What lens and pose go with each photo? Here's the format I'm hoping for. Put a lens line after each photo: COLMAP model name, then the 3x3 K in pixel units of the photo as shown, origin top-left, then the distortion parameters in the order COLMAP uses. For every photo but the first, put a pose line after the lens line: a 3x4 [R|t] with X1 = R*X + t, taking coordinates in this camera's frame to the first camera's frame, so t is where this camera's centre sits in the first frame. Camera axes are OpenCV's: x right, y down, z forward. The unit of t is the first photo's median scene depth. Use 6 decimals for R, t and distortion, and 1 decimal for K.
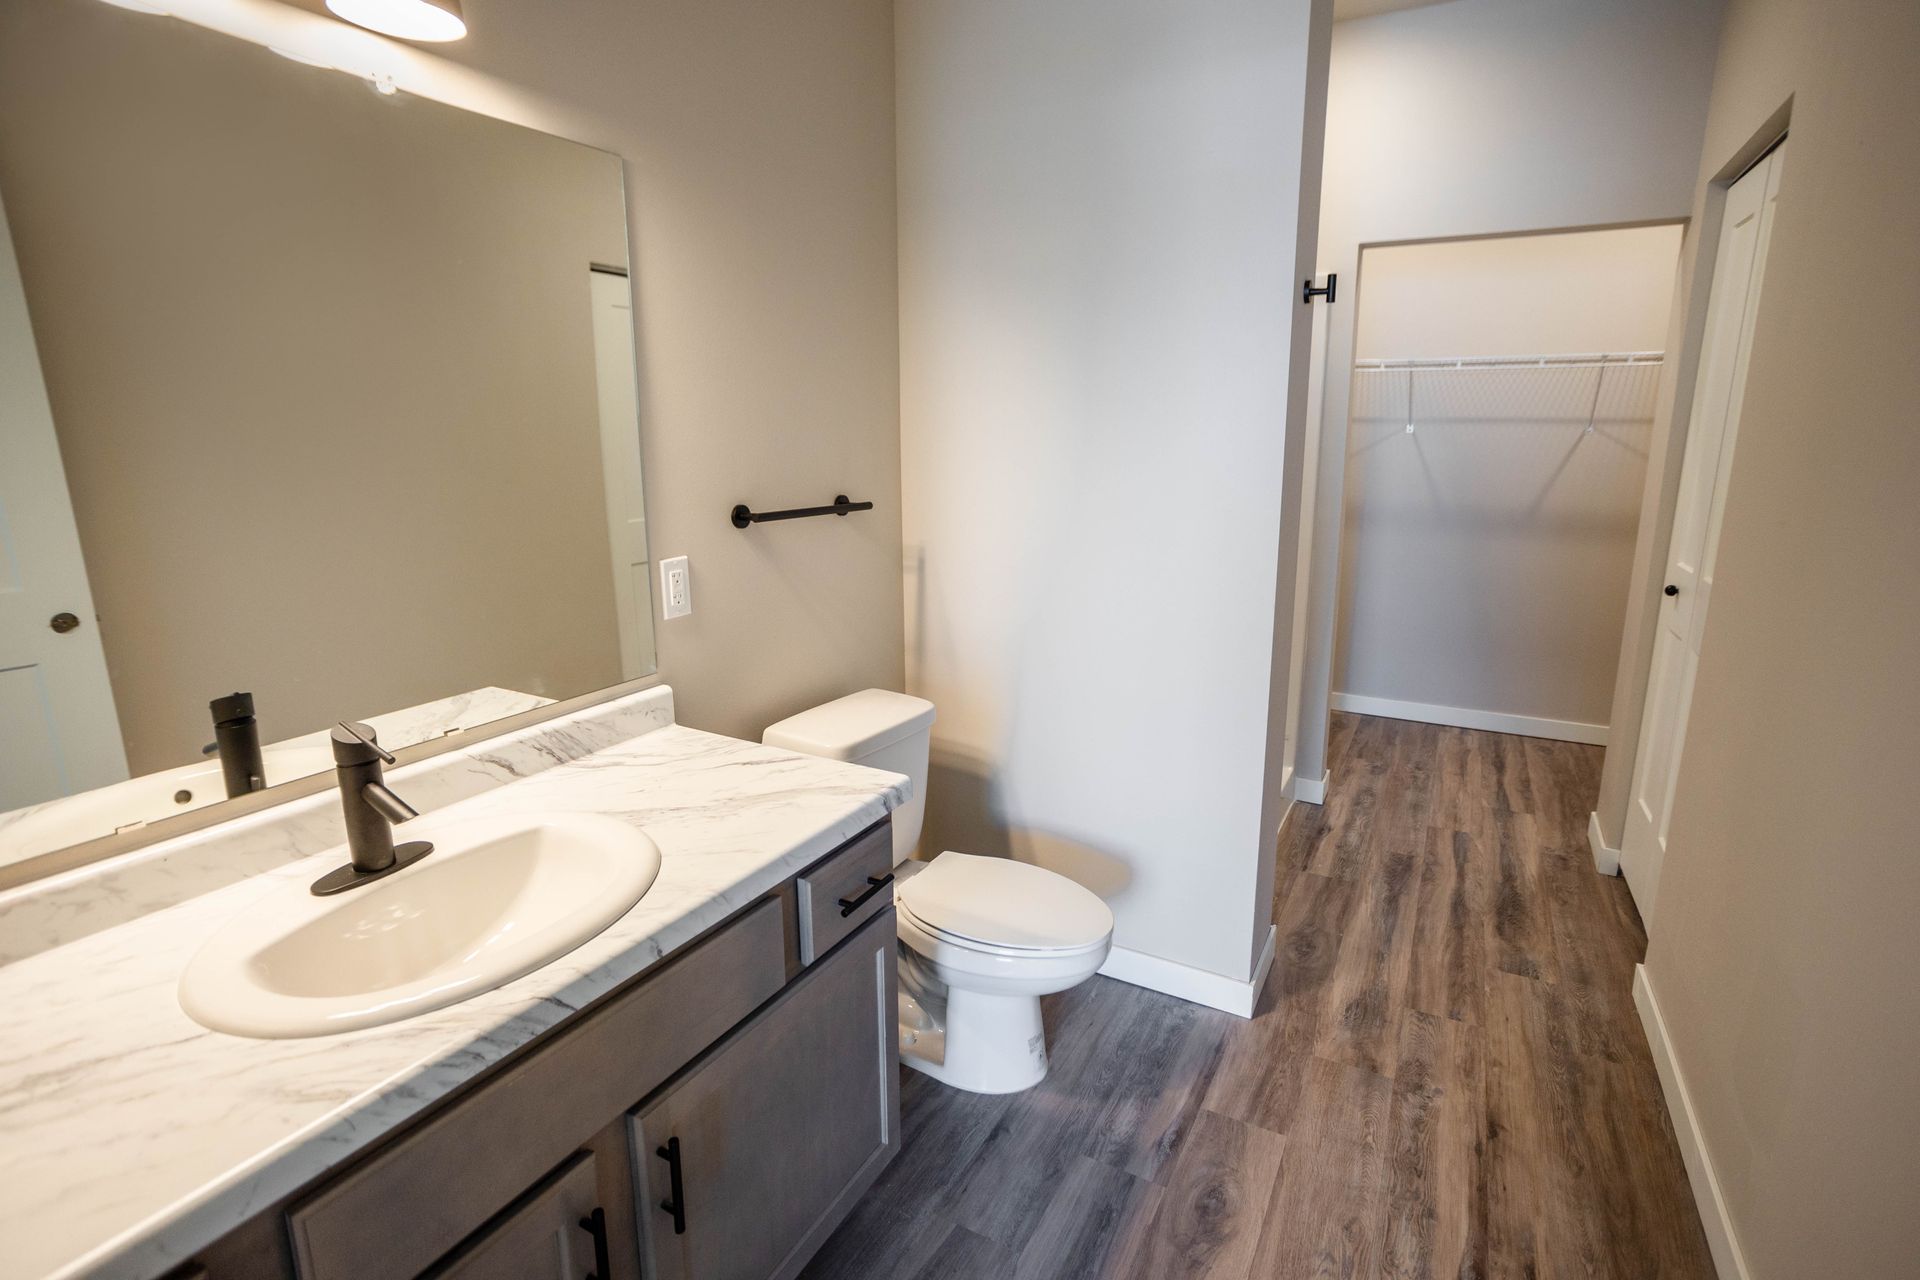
lens RADIAL K [[924.2, 0, 960.9], [0, 924.2, 633.2], [0, 0, 1]] dist [-0.051031, 0.034180]
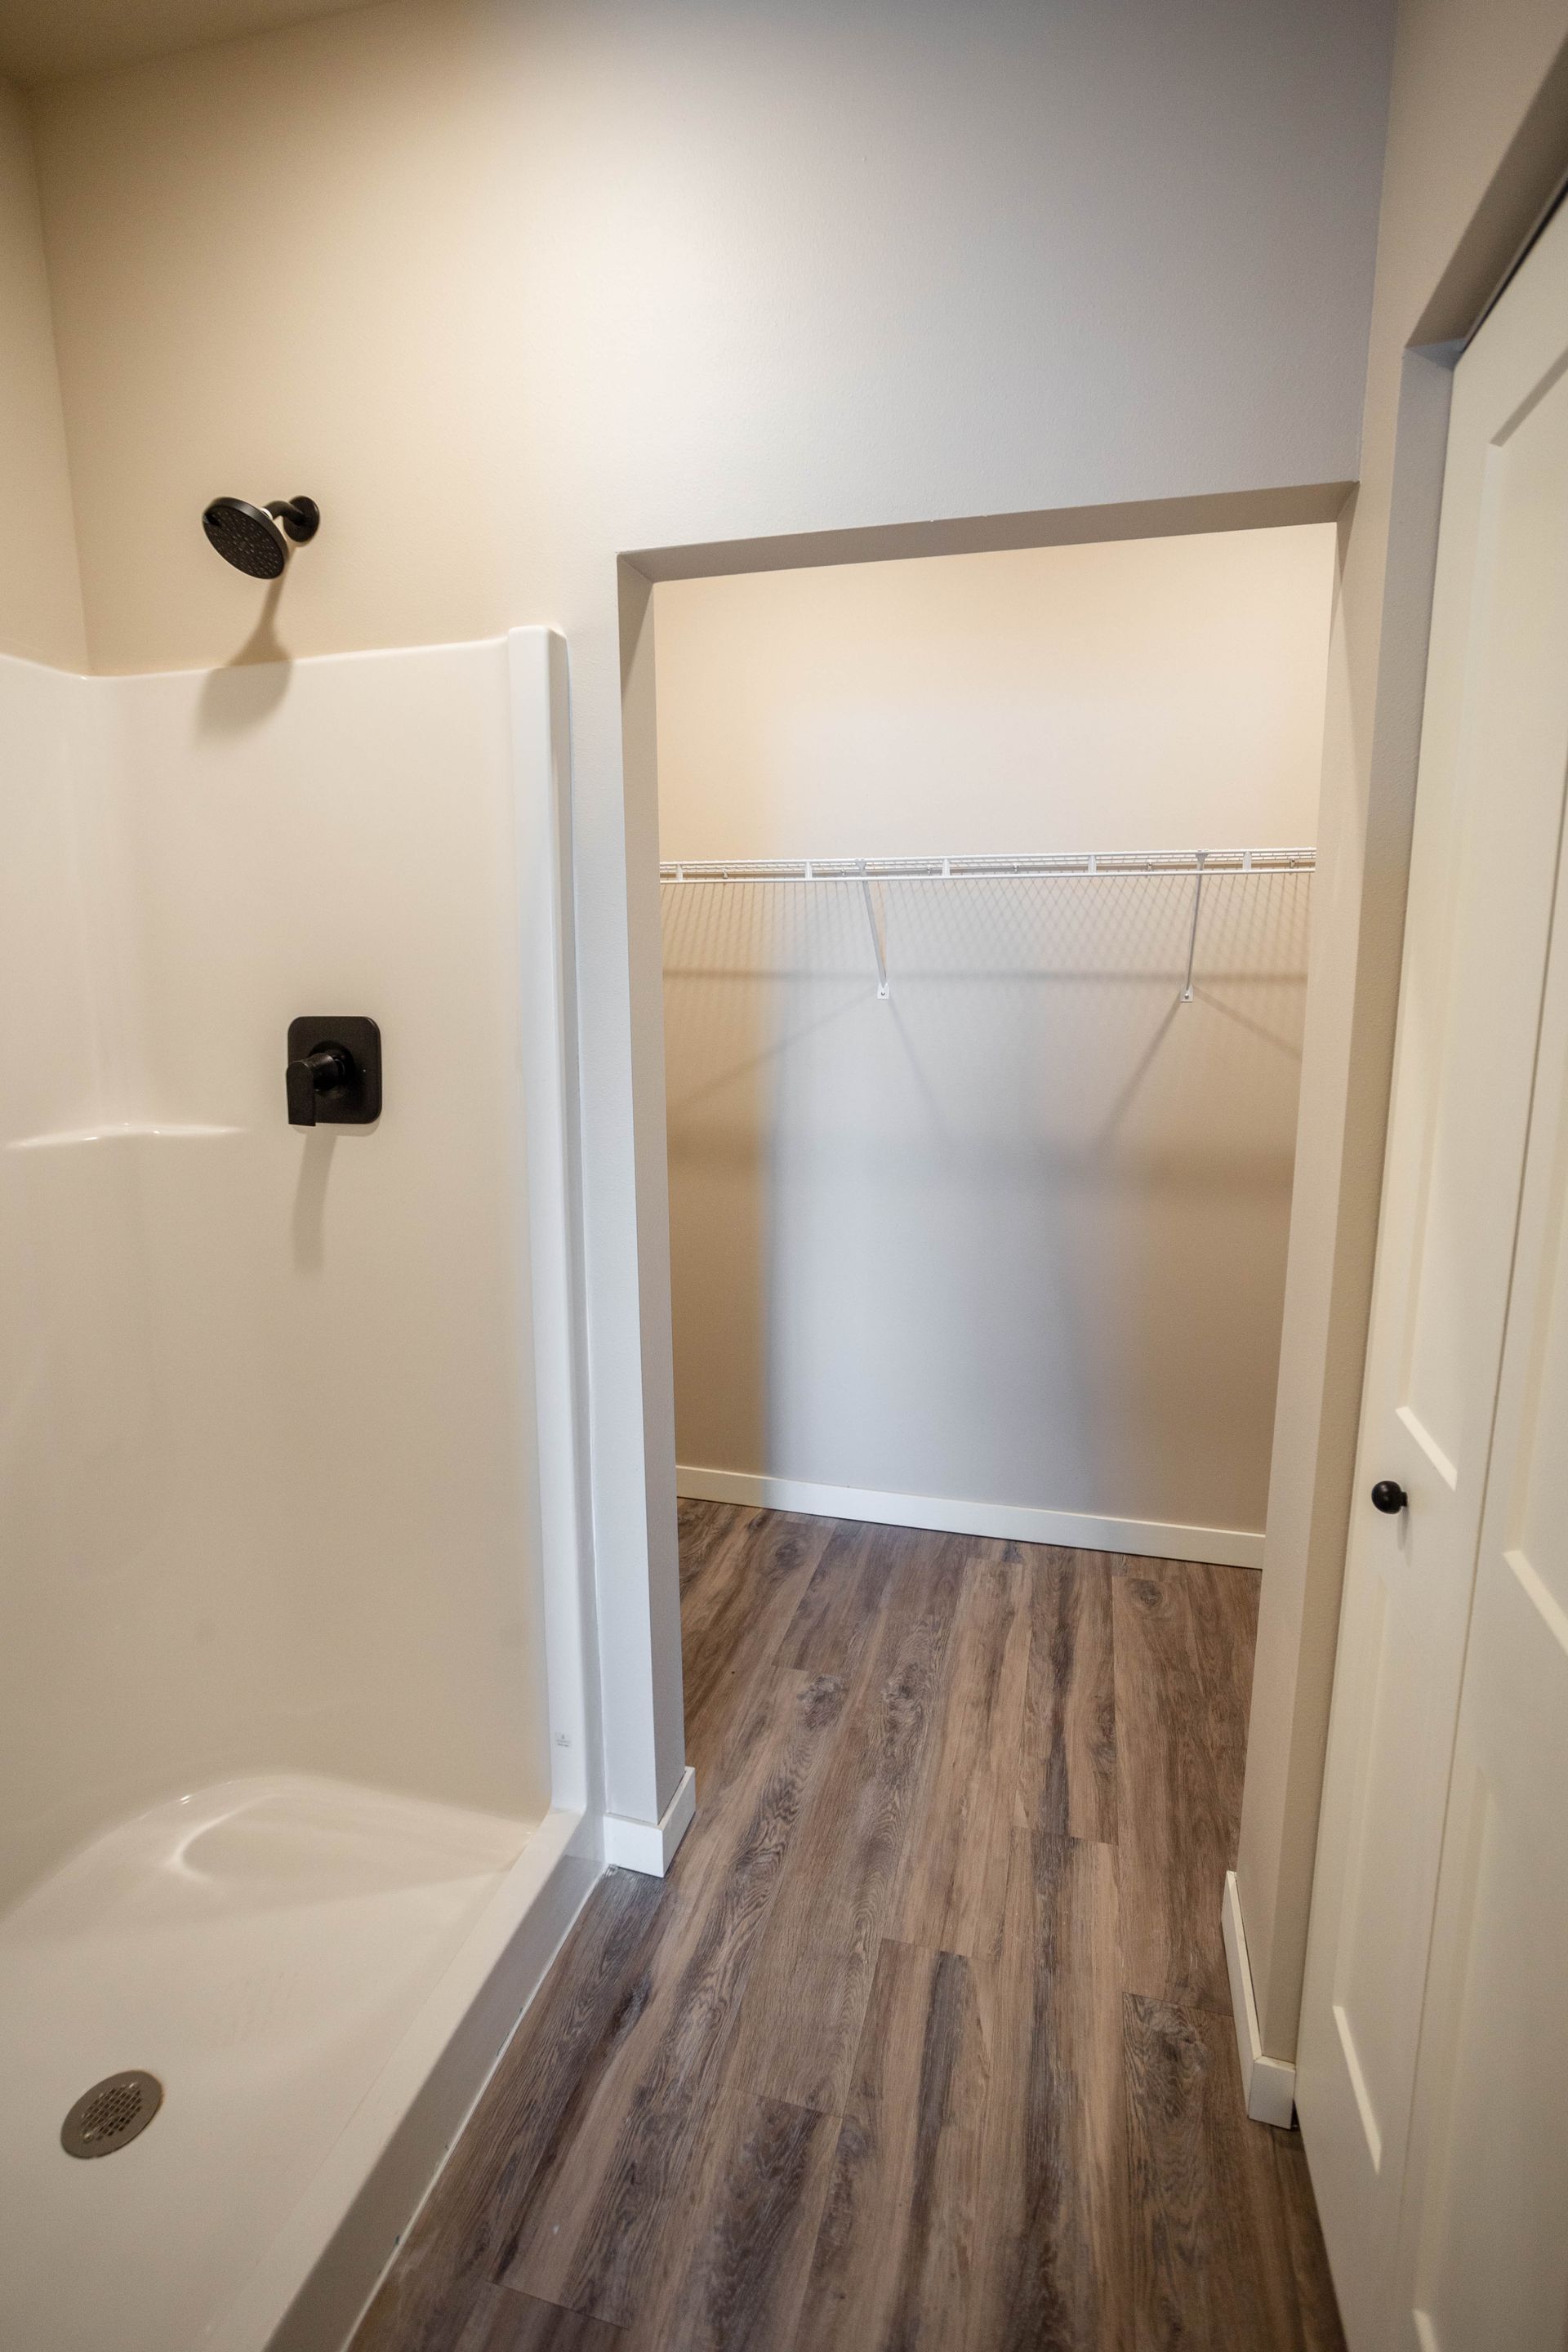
lens RADIAL K [[1132.2, 0, 777.4], [0, 1132.2, 1174.3], [0, 0, 1]] dist [-0.051031, 0.034180]
pose [[0.973562, -0.040687, 0.224770, 0.318806], [0.048616, 0.998371, -0.029851, -0.115622], [-0.223189, 0.039990, 0.973955, 0.433409]]
